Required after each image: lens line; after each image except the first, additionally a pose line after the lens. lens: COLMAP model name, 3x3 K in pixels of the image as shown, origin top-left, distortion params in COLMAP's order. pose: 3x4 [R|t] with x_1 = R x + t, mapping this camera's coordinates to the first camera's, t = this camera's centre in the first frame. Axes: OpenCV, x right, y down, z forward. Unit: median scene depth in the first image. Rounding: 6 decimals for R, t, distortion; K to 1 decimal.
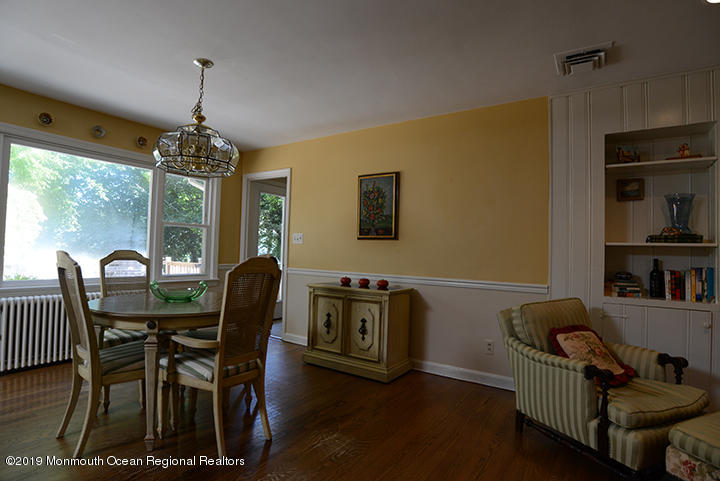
lens RADIAL K [[372.6, 0, 358.9], [0, 372.6, 239.5], [0, 0, 1]] dist [-0.061250, 0.017876]
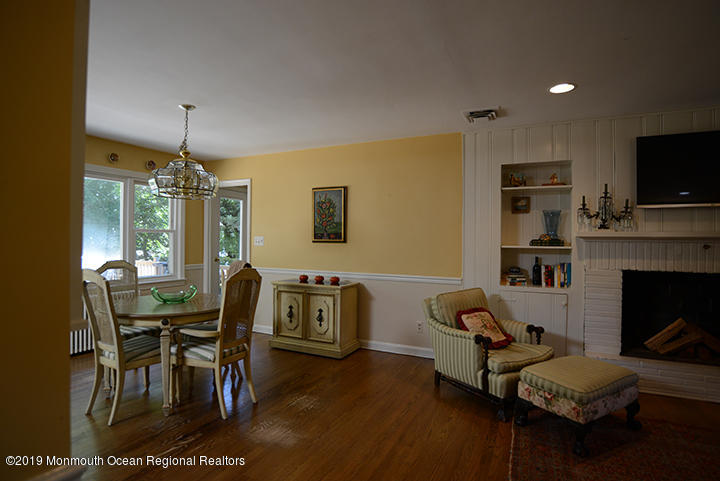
lens RADIAL K [[372.6, 0, 357.8], [0, 372.6, 241.6], [0, 0, 1]] dist [-0.061250, 0.017876]
pose [[0.989867, -0.020535, 0.140508, -0.040779], [0.014980, 0.999068, 0.040480, -0.071917], [-0.141208, -0.037965, 0.989252, -0.285079]]
